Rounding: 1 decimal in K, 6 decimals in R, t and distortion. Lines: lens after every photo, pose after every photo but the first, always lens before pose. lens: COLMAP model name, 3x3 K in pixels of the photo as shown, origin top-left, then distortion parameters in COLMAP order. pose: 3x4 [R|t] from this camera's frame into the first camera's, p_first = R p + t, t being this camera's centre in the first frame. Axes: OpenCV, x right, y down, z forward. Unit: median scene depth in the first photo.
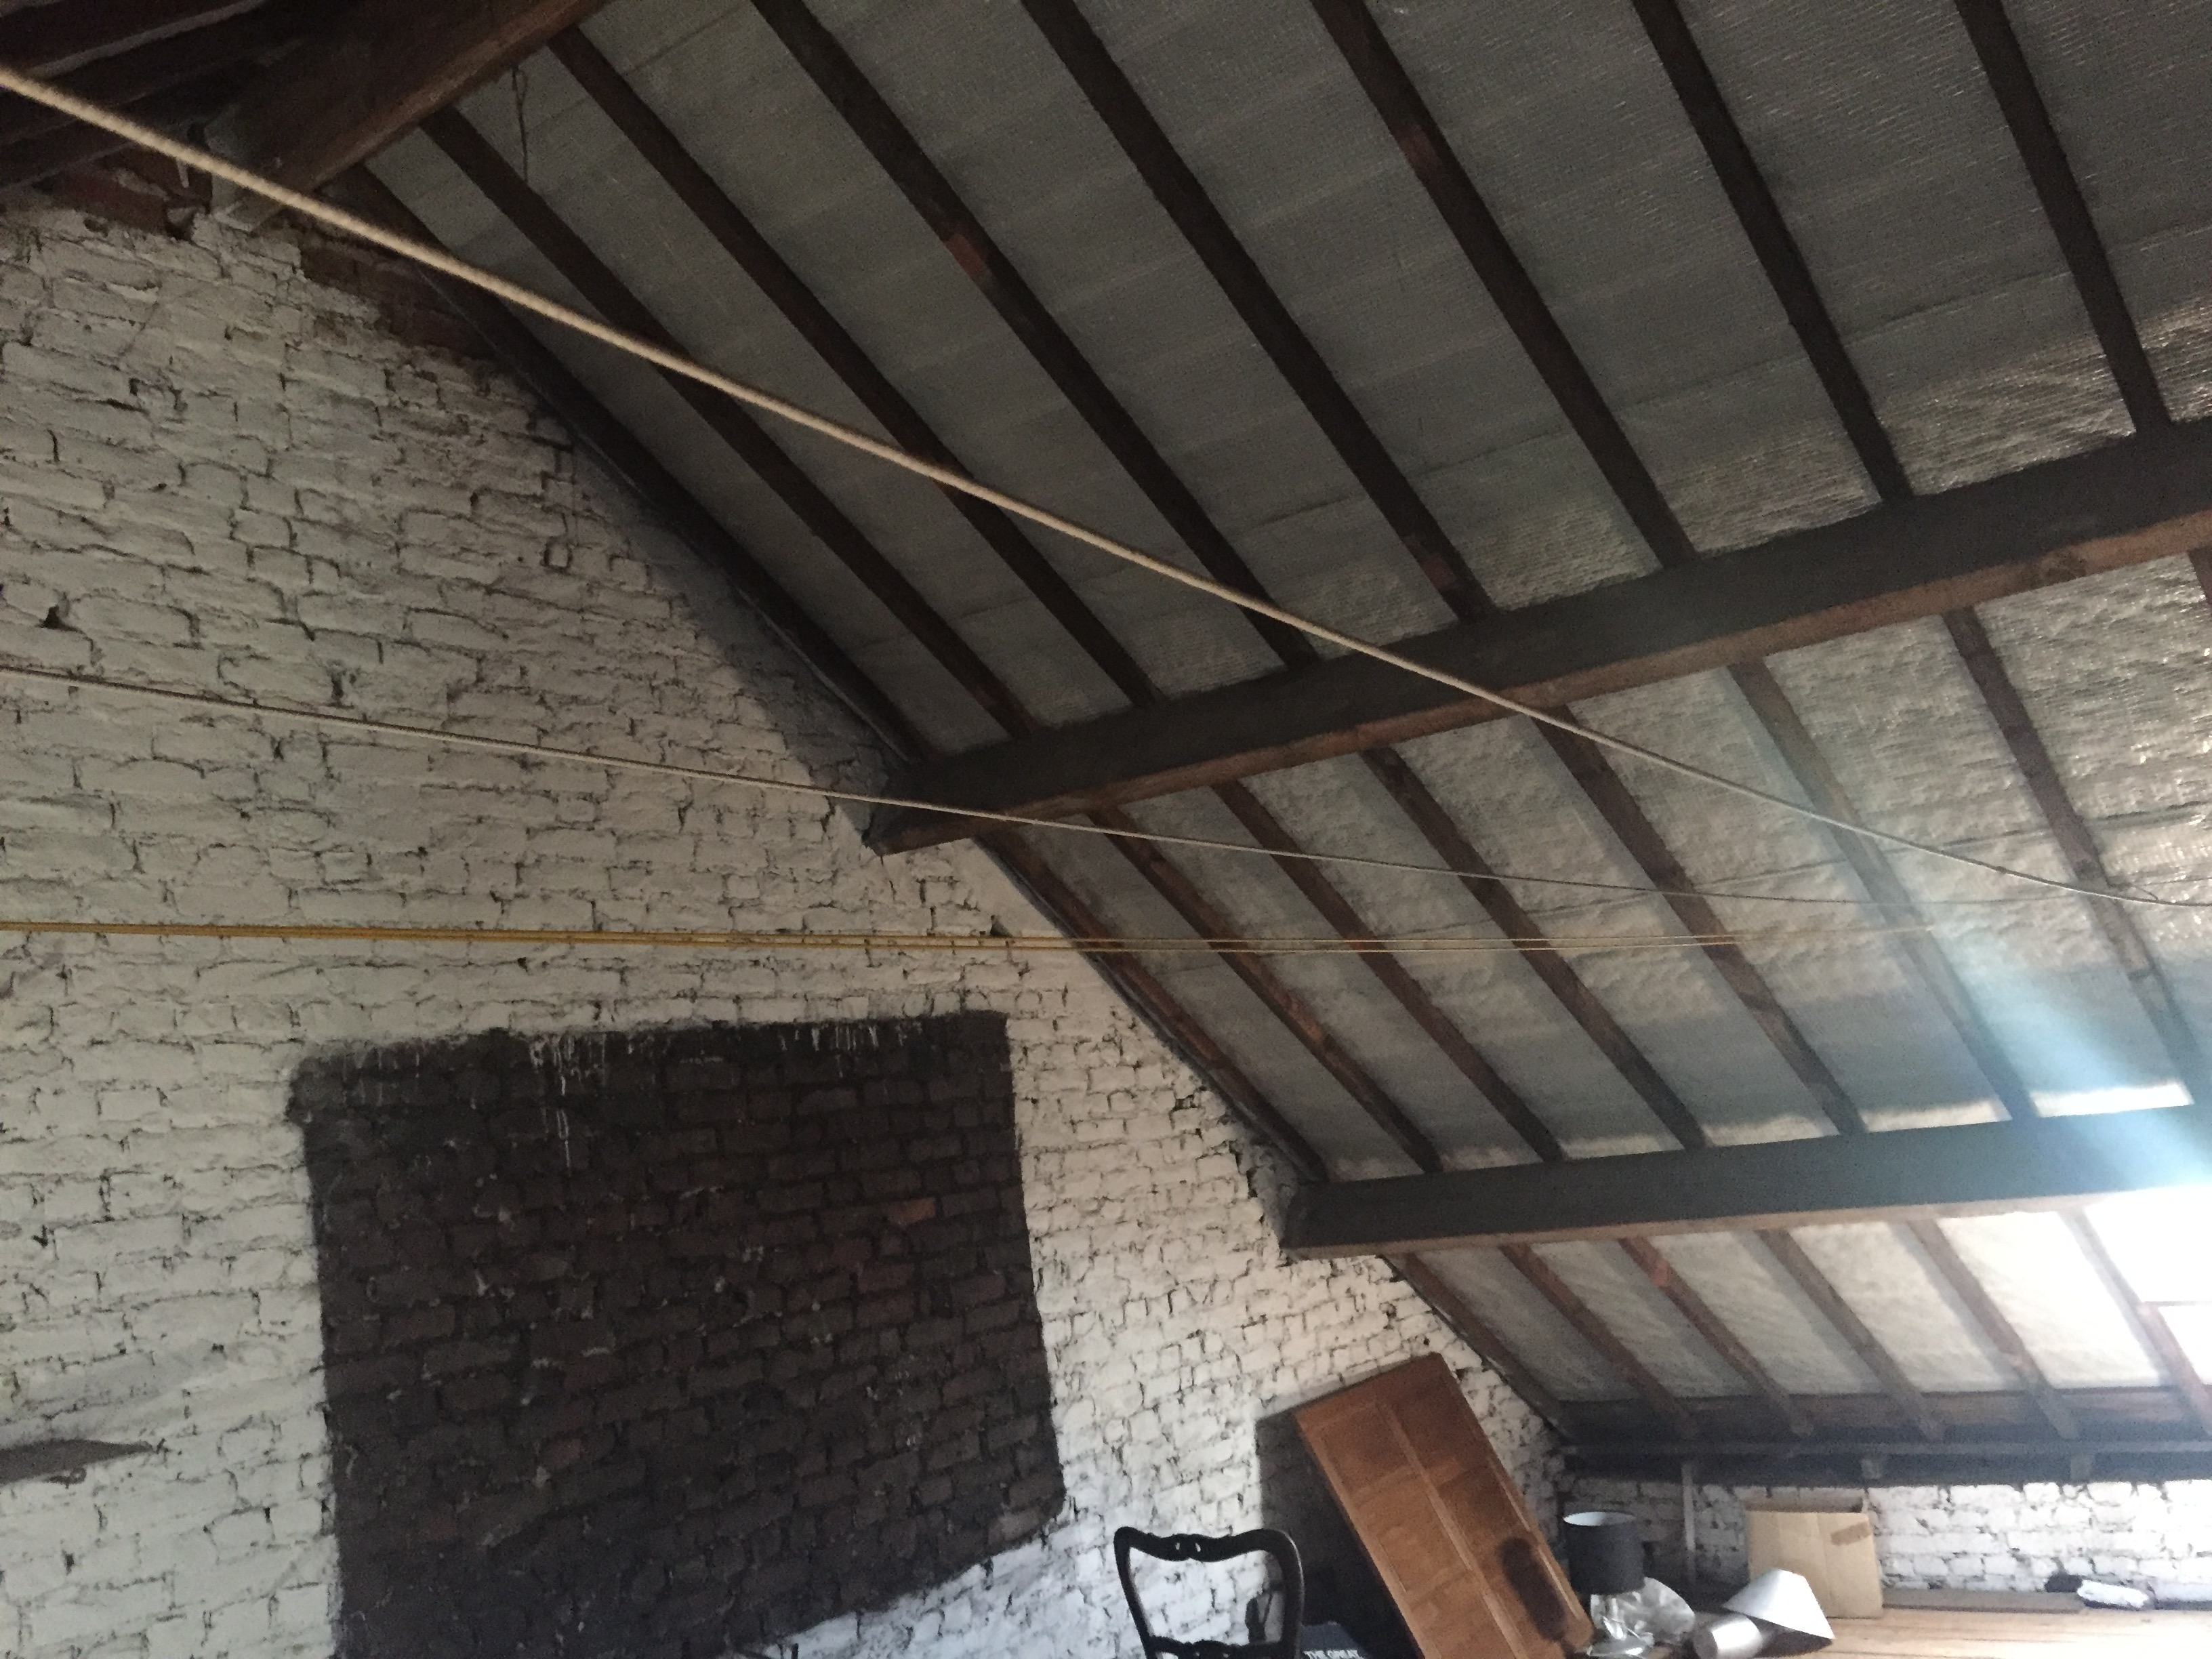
lens RADIAL K [[1865.4, 0, 1107.5], [0, 1865.4, 834.2], [0, 0, 1]] dist [0.050486, -0.048137]
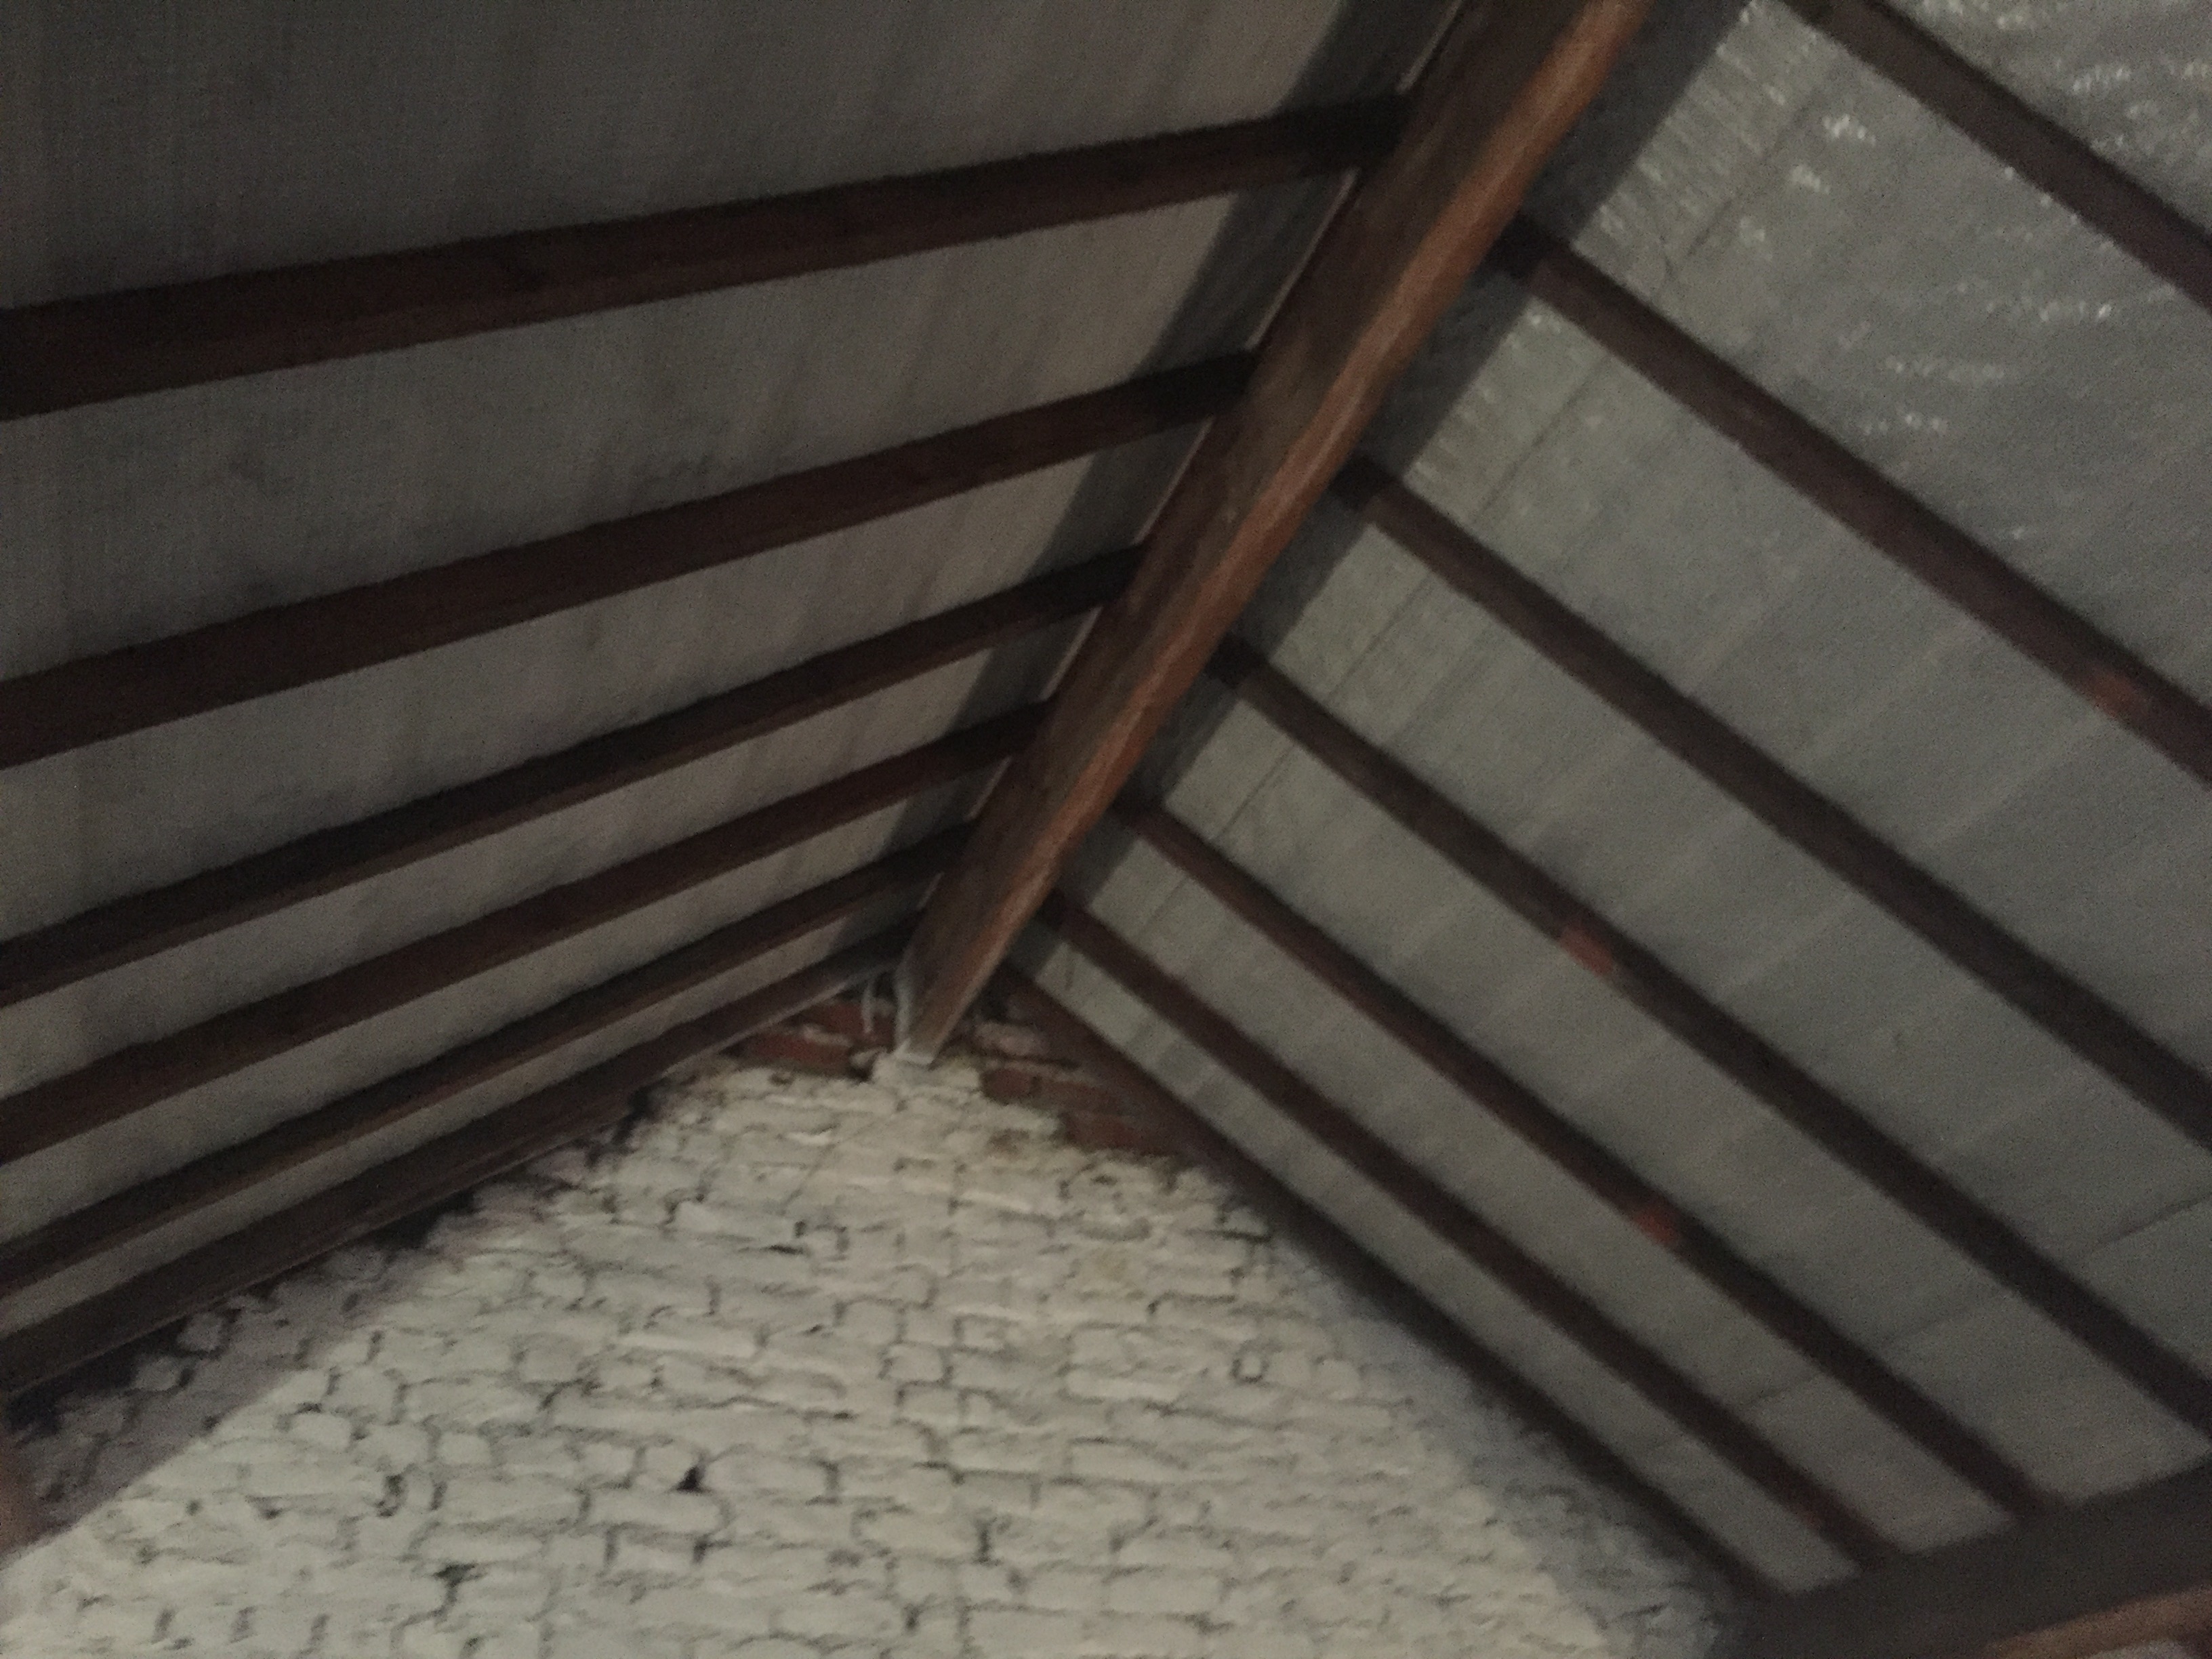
lens RADIAL K [[1865.4, 0, 1106.5], [0, 1865.4, 828.4], [0, 0, 1]] dist [0.050486, -0.048137]
pose [[0.854029, -0.215232, -0.473614, 0.133651], [0.005281, 0.913941, -0.405814, -0.024345], [0.520199, 0.344076, 0.781668, 0.213478]]
